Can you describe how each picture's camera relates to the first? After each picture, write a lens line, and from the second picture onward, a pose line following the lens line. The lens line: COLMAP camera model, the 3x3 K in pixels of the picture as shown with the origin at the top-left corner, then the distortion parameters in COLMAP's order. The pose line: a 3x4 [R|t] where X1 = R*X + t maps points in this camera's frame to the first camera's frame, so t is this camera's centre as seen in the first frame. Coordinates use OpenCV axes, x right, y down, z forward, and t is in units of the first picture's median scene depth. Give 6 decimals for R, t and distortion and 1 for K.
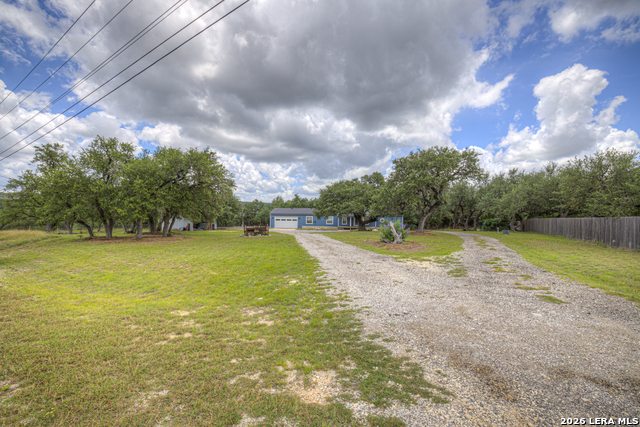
lens RADIAL K [[276.4, 0, 317.6], [0, 276.4, 216.7], [0, 0, 1]] dist [-0.005107, 0.002931]
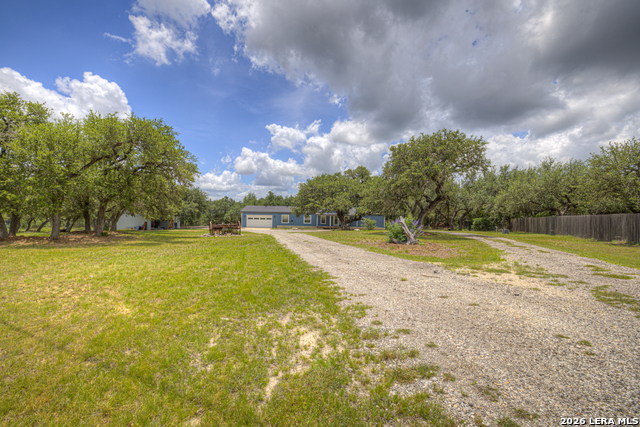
lens RADIAL K [[276.4, 0, 315.6], [0, 276.4, 219.6], [0, 0, 1]] dist [-0.005107, 0.002931]
pose [[0.995576, 0.006498, 0.093735, -0.022683], [-0.007225, 0.999946, 0.007422, 0.009830], [-0.093682, -0.008067, 0.995570, 0.111060]]
